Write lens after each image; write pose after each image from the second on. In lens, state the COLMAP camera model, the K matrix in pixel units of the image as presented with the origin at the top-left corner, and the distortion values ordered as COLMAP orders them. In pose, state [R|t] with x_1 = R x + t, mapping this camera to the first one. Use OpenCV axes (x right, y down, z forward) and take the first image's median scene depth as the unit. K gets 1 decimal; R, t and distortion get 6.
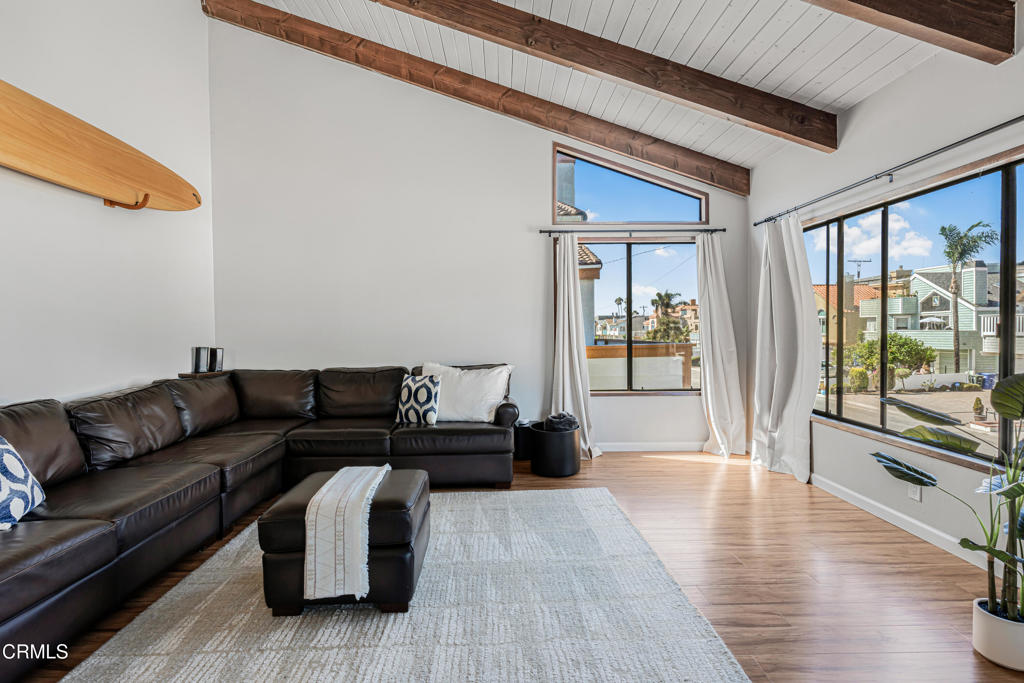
lens RADIAL K [[498.5, 0, 505.0], [0, 498.5, 340.9], [0, 0, 1]] dist [-0.001245, 0.001663]
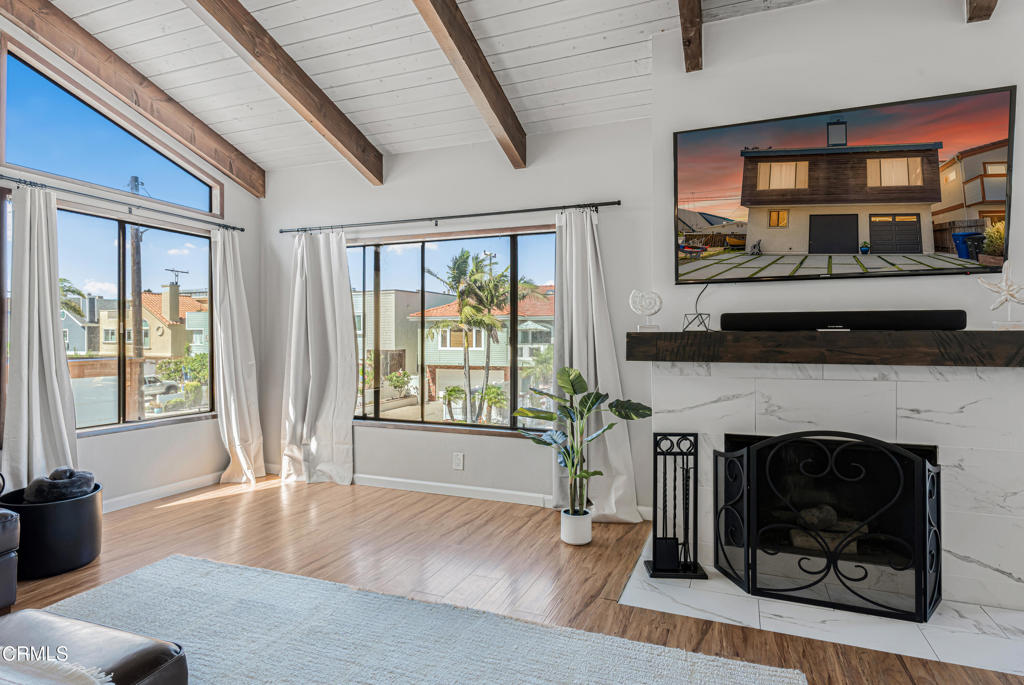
lens RADIAL K [[542.3, 0, 517.7], [0, 542.3, 343.2], [0, 0, 1]] dist [-0.025053, -0.002578]
pose [[0.373330, 0.004111, 0.927689, -0.296292], [0.015419, 0.999825, -0.010635, -0.000360], [-0.927570, 0.018275, 0.373201, 0.200278]]
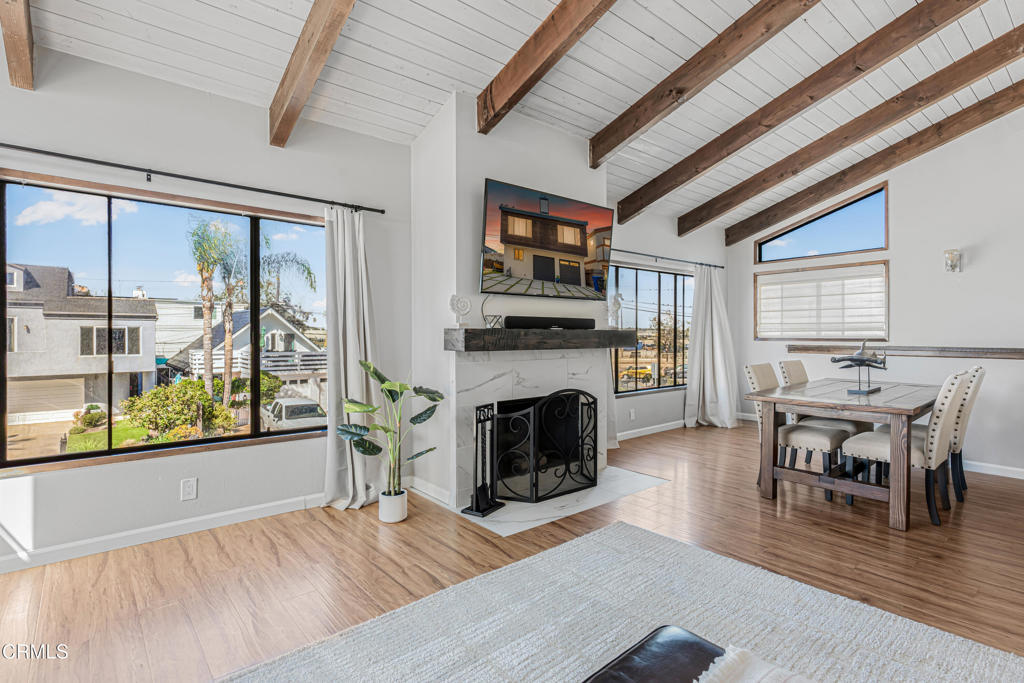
lens RADIAL K [[498.5, 0, 503.5], [0, 498.5, 342.3], [0, 0, 1]] dist [-0.001245, 0.001663]
pose [[-0.625811, -0.006941, 0.779943, -0.264259], [0.022175, 0.999398, 0.026687, -0.017055], [-0.779659, 0.033996, -0.625281, 0.732655]]
